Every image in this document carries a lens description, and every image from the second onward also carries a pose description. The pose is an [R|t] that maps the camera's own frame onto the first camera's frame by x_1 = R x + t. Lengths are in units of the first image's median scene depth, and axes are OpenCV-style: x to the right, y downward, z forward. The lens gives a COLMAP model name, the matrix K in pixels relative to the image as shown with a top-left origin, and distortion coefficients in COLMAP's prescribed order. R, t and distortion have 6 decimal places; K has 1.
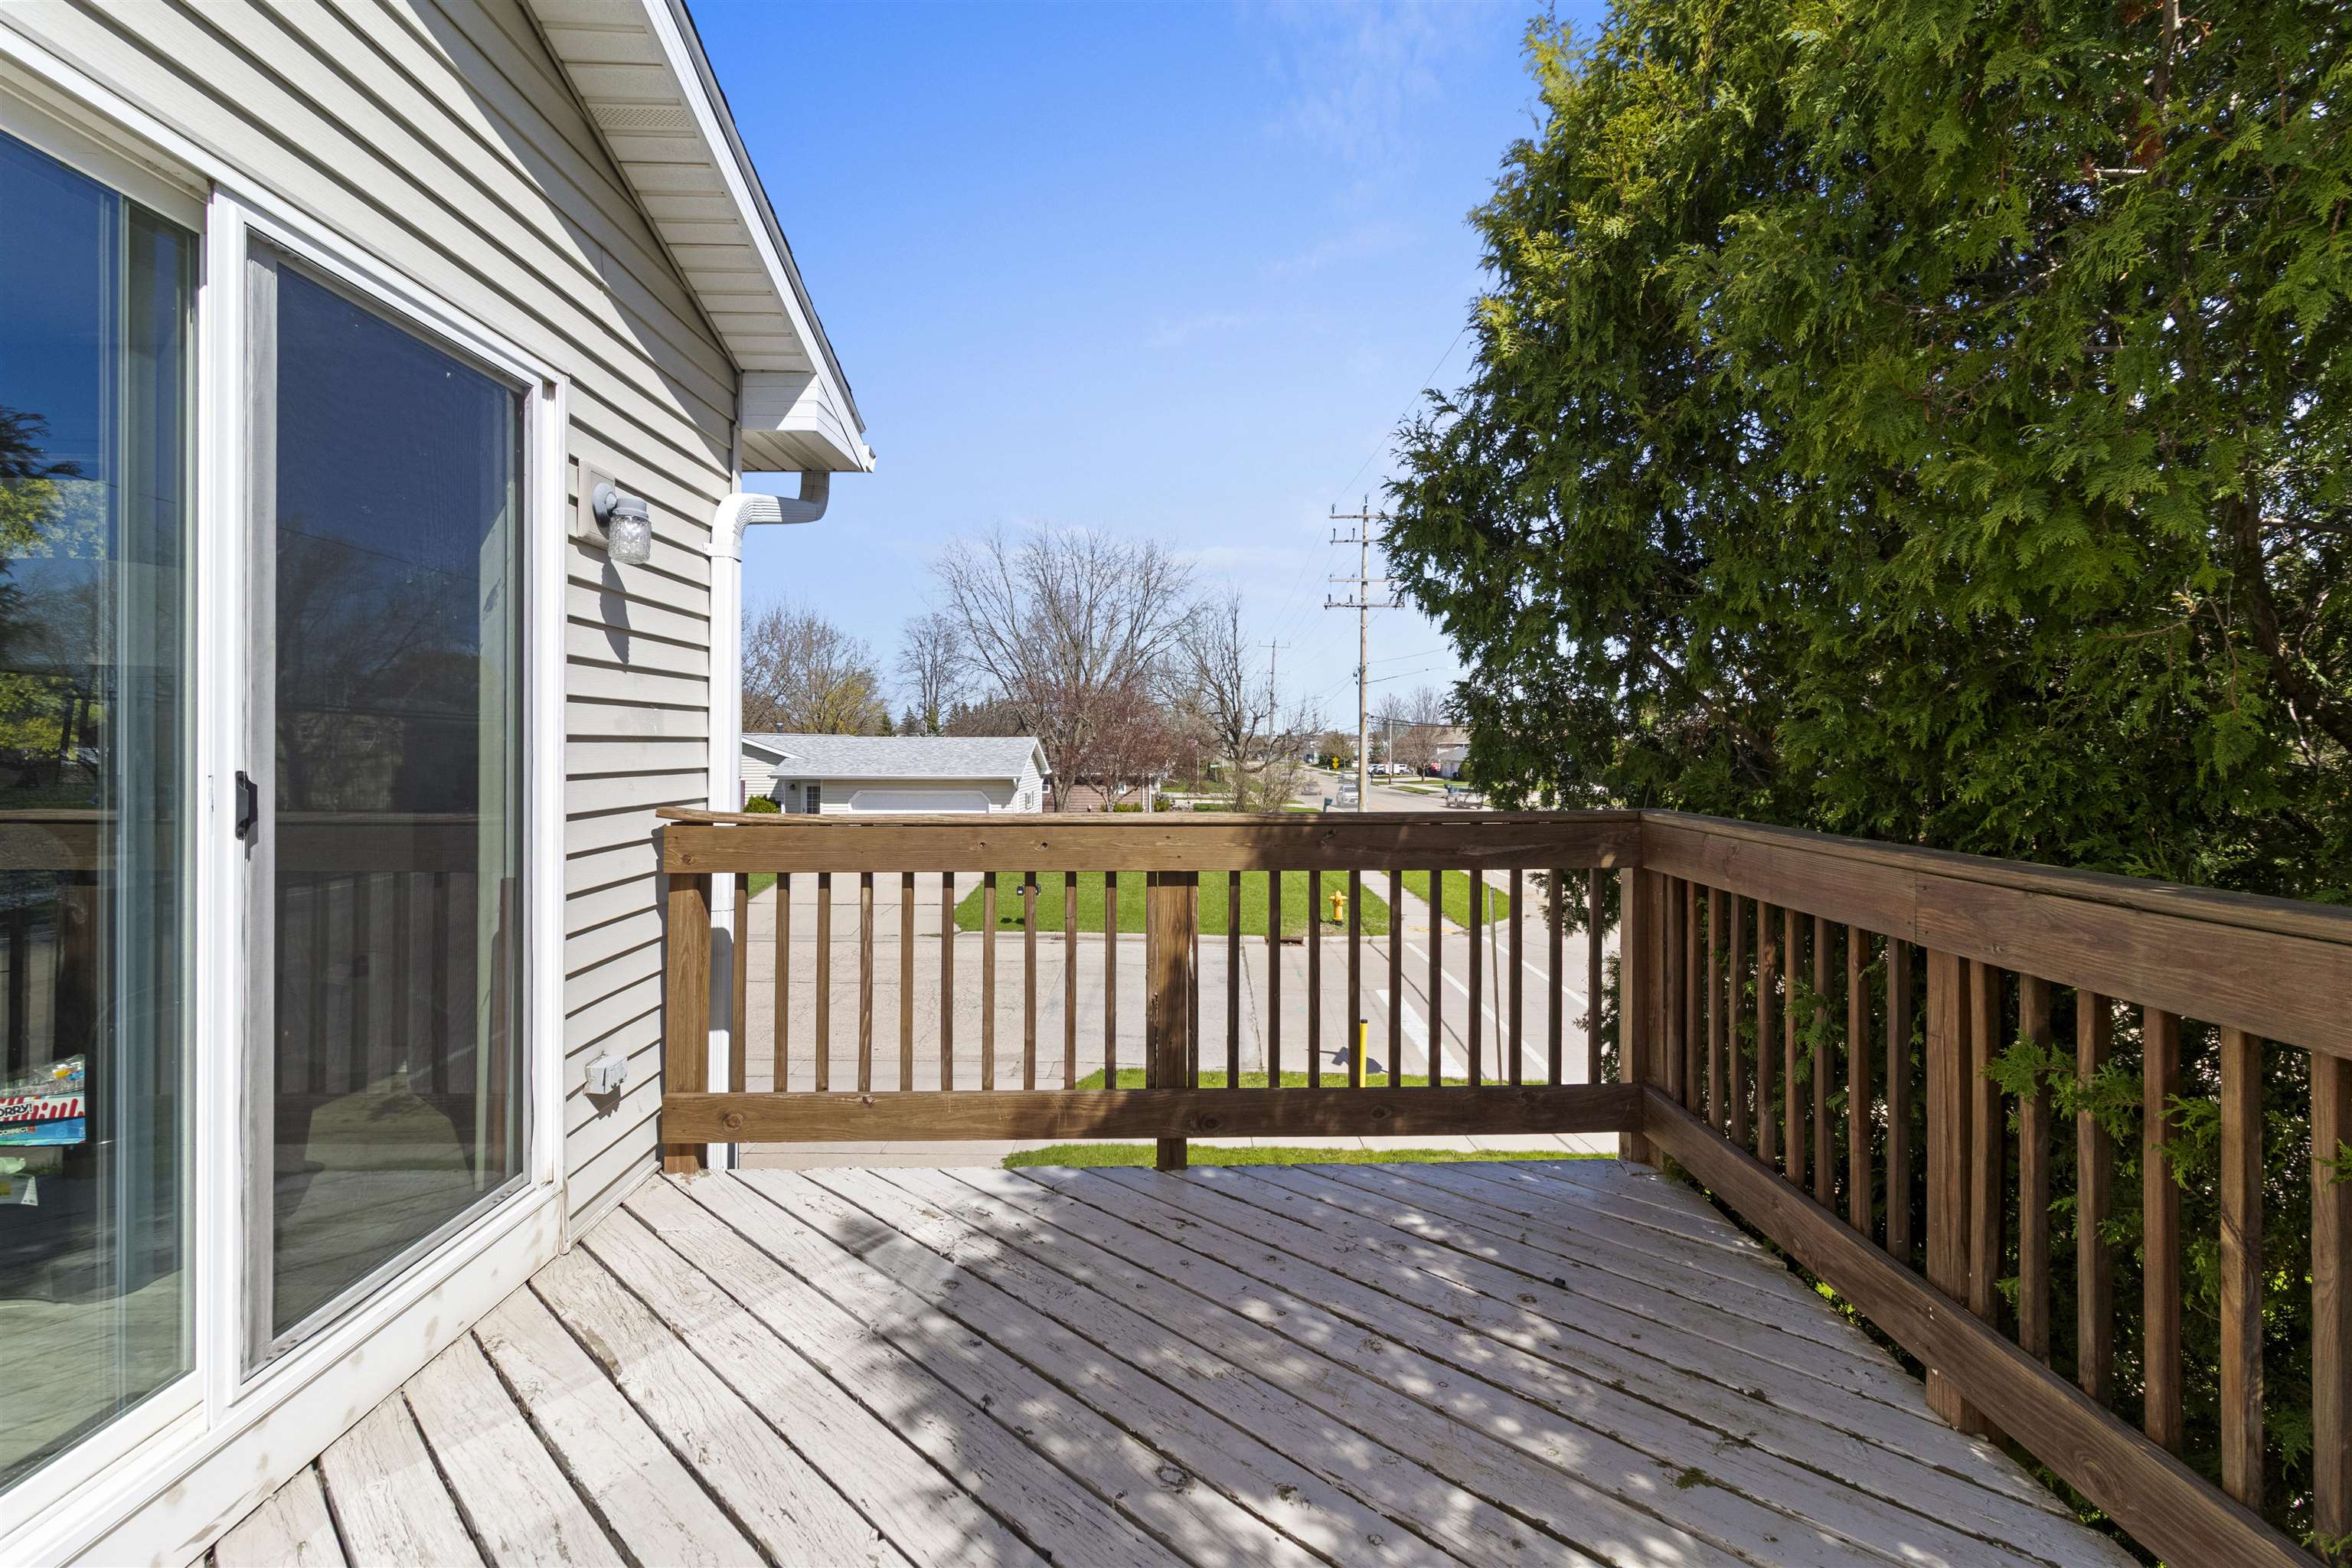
lens RADIAL K [[1094.1, 0, 1171.3], [0, 1094.1, 745.3], [0, 0, 1]] dist [0.000814, -0.000103]
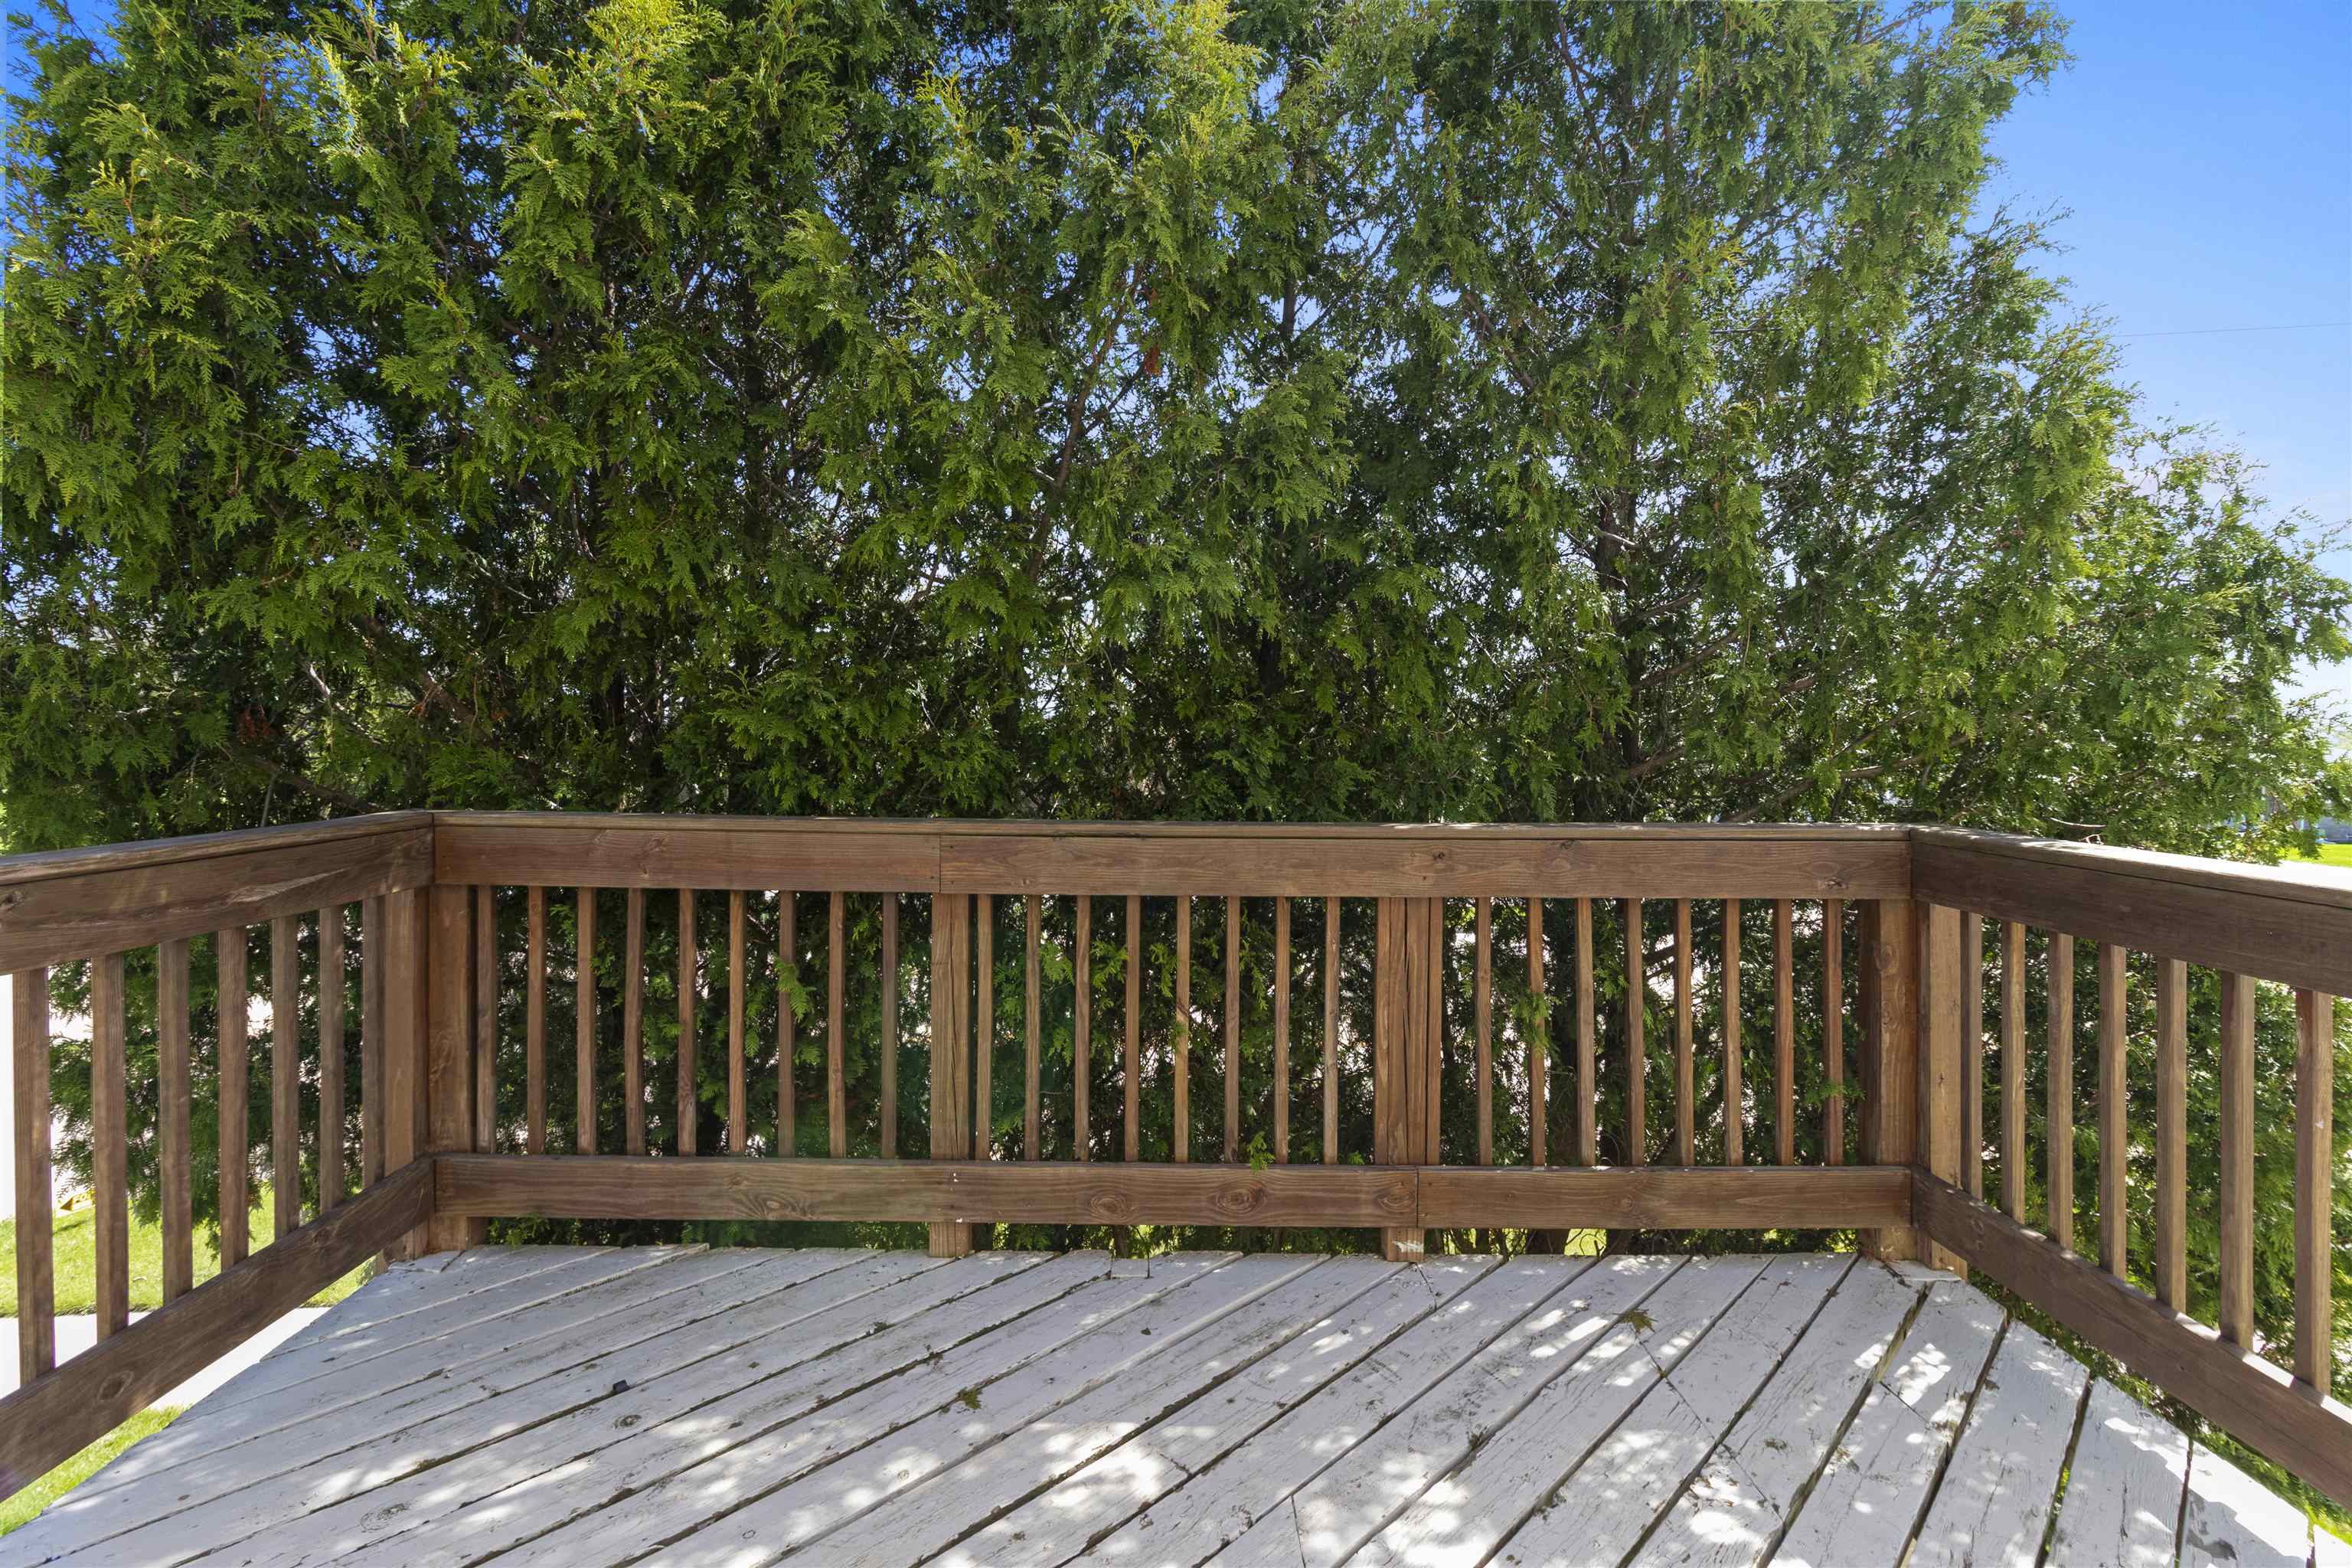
lens RADIAL K [[1094.1, 0, 1171.3], [0, 1094.1, 745.3], [0, 0, 1]] dist [0.000814, -0.000103]
pose [[0.018566, -0.010992, 0.999767, -0.556011], [-0.002615, 0.999936, 0.011043, -0.000636], [-0.999824, -0.002819, 0.018536, 0.702573]]
